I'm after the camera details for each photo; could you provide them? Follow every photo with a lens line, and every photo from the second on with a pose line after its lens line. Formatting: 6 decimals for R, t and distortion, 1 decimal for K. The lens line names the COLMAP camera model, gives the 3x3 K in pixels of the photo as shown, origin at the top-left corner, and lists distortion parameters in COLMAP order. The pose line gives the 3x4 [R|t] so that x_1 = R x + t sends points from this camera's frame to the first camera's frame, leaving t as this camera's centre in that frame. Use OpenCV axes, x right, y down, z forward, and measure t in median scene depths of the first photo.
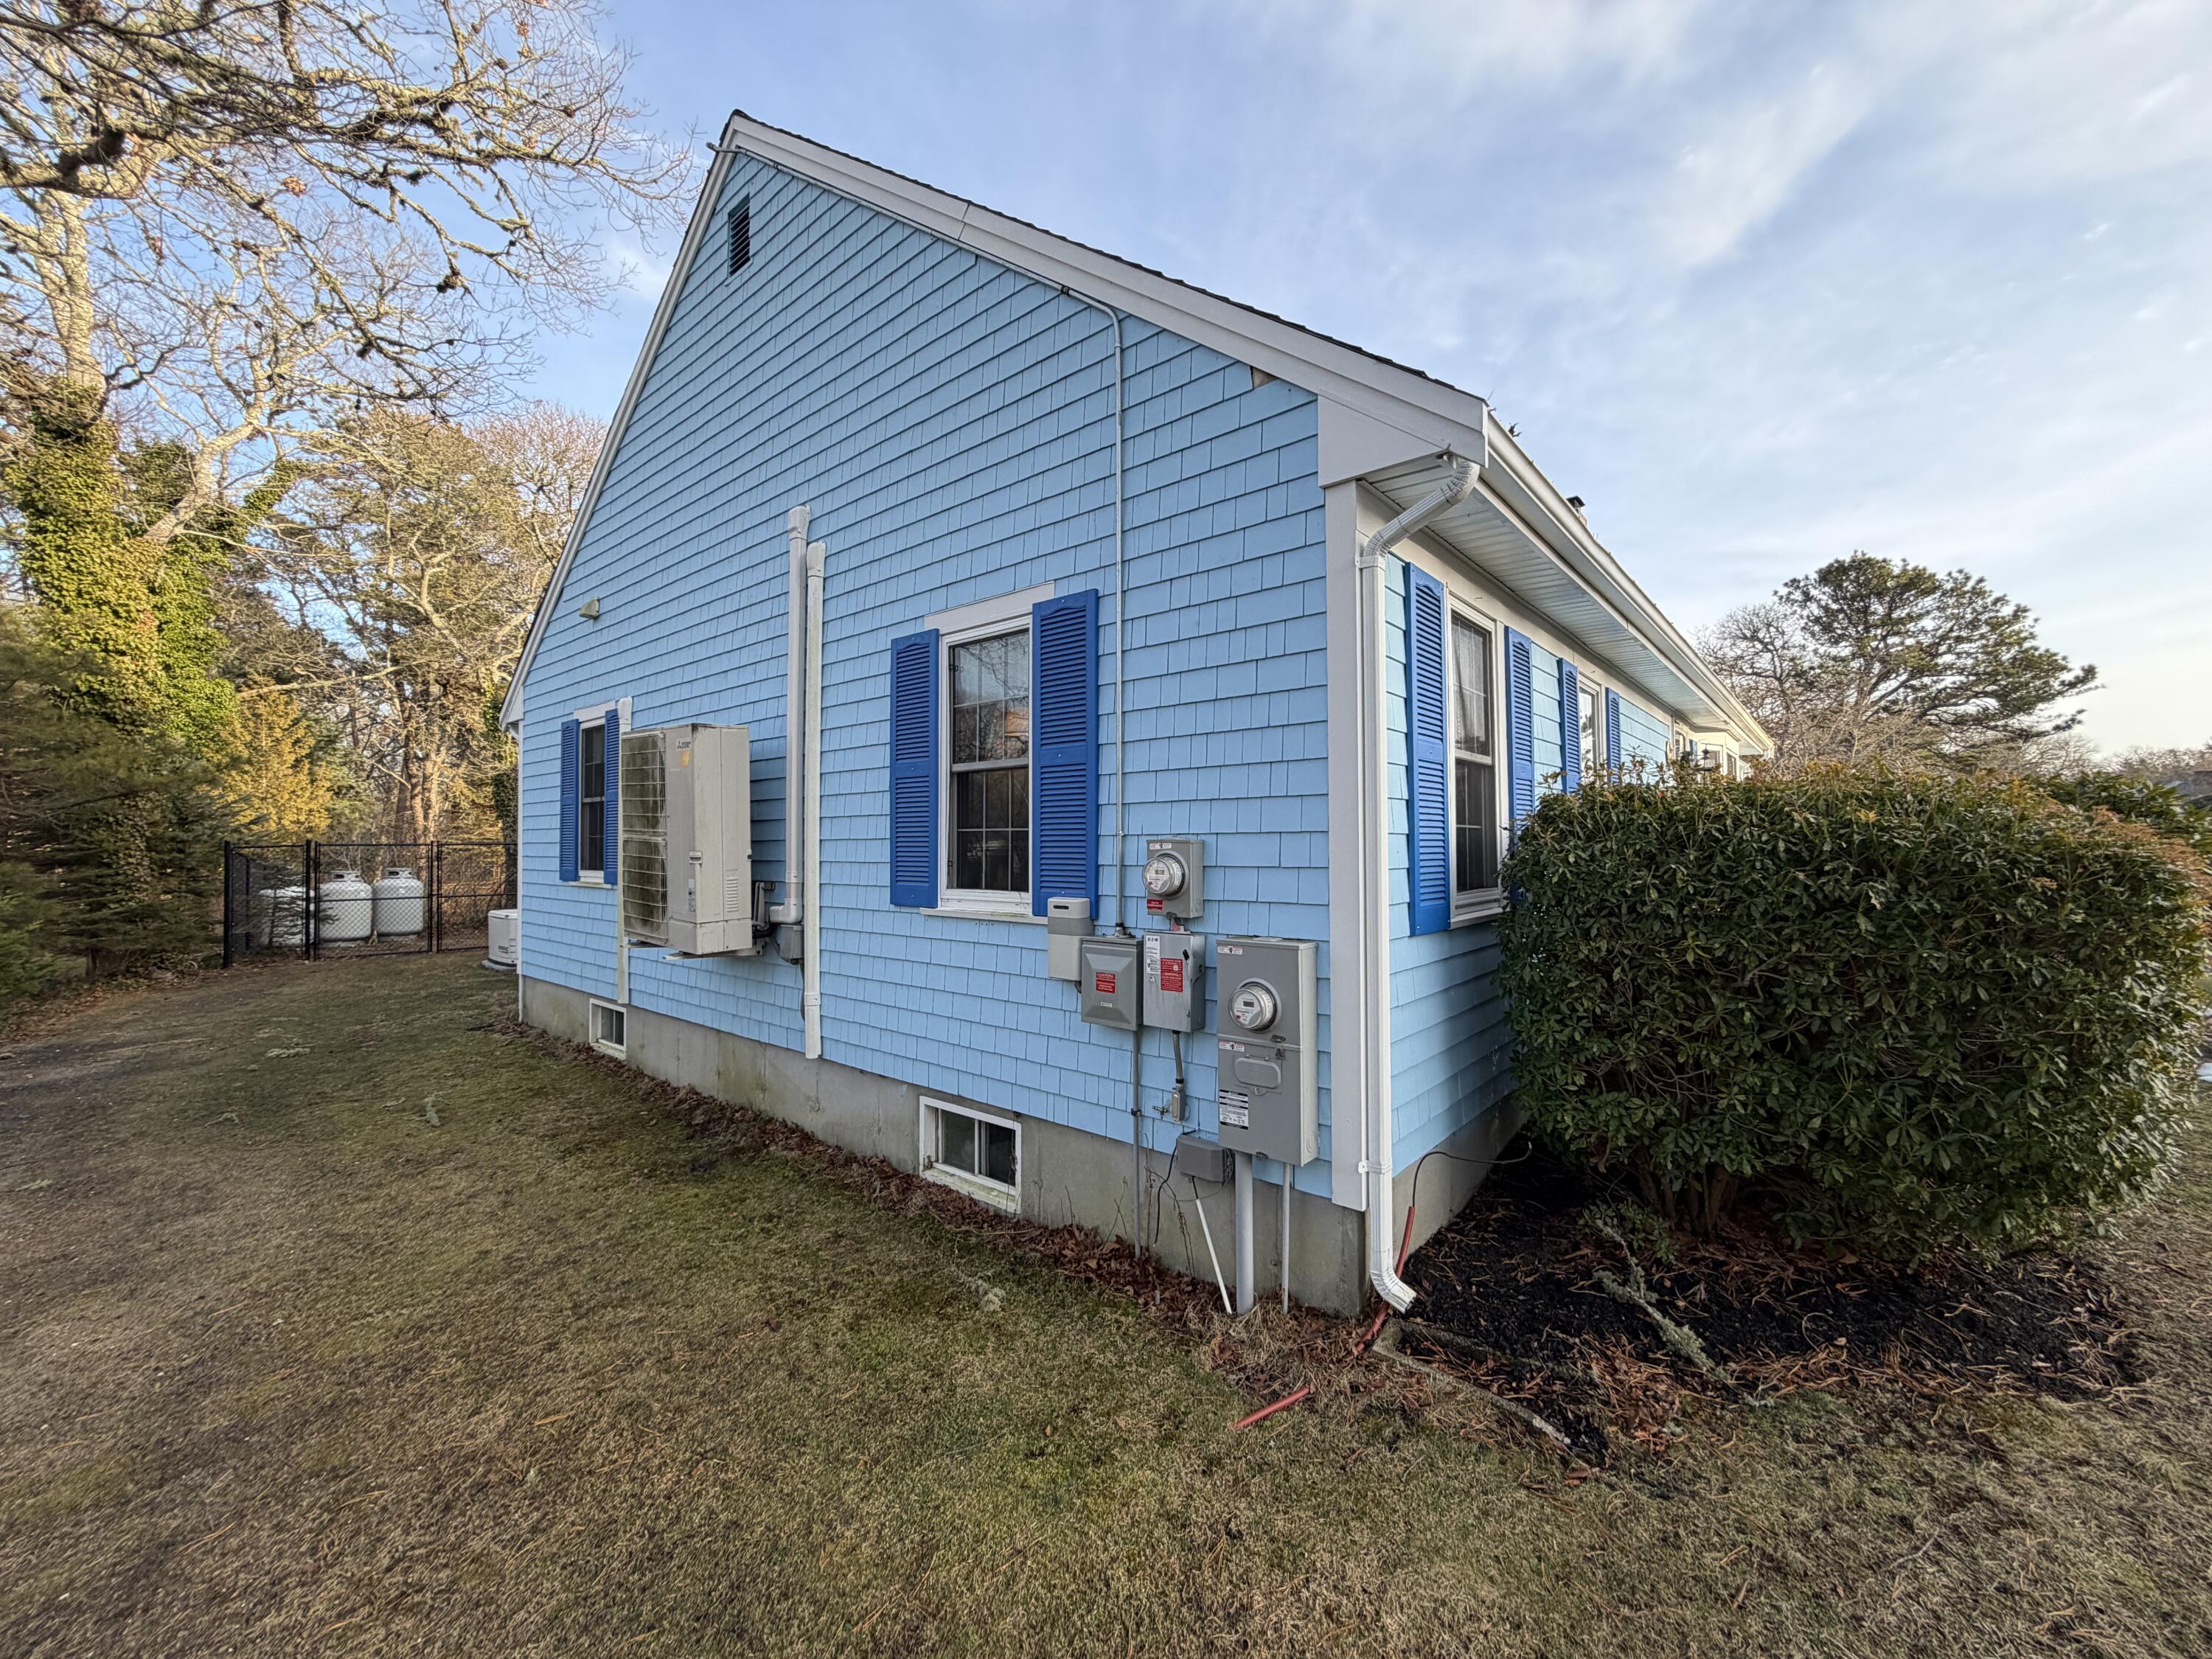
lens RADIAL K [[881.9, 0, 1097.2], [0, 881.9, 824.9], [0, 0, 1]] dist [0.000124, 0.000534]
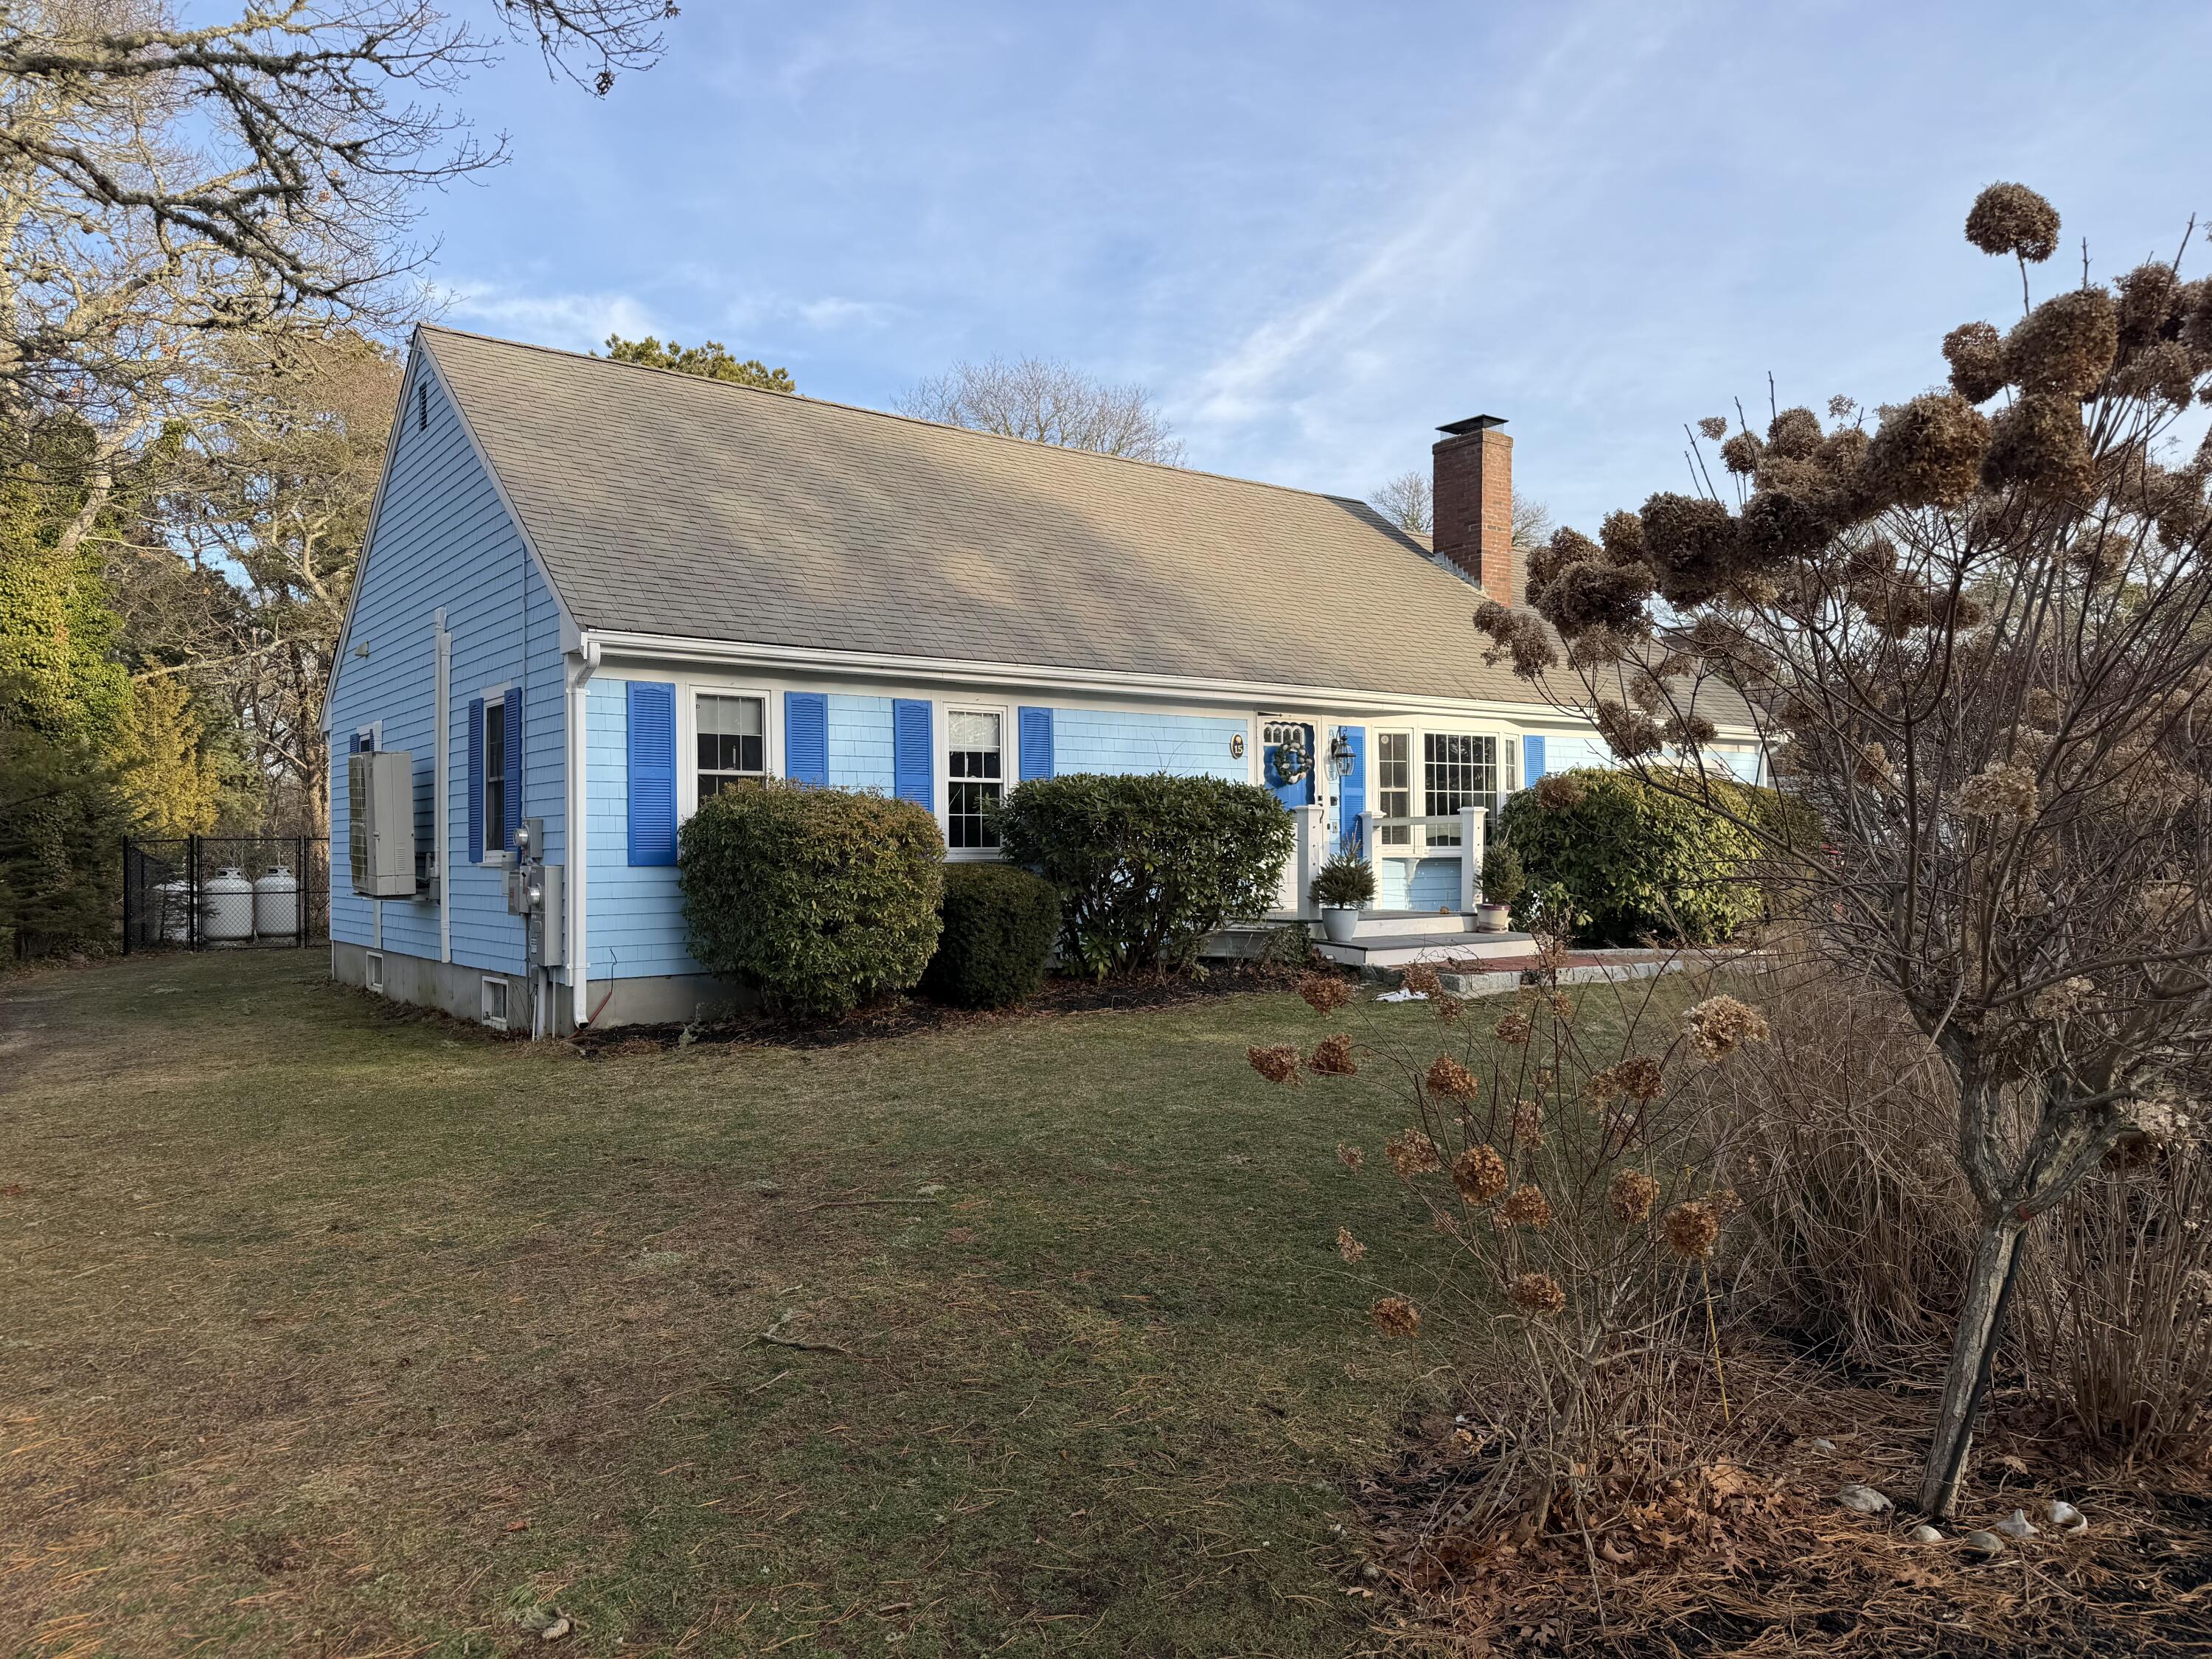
lens RADIAL K [[1553.1, 0, 1103.1], [0, 1553.1, 828.4], [0, 0, 1]] dist [0.030947, -0.036355]
pose [[0.976705, -0.005993, -0.214500, 0.515398], [0.007681, 0.999946, 0.007037, 0.005032], [0.214447, -0.008521, 0.976699, -0.531590]]
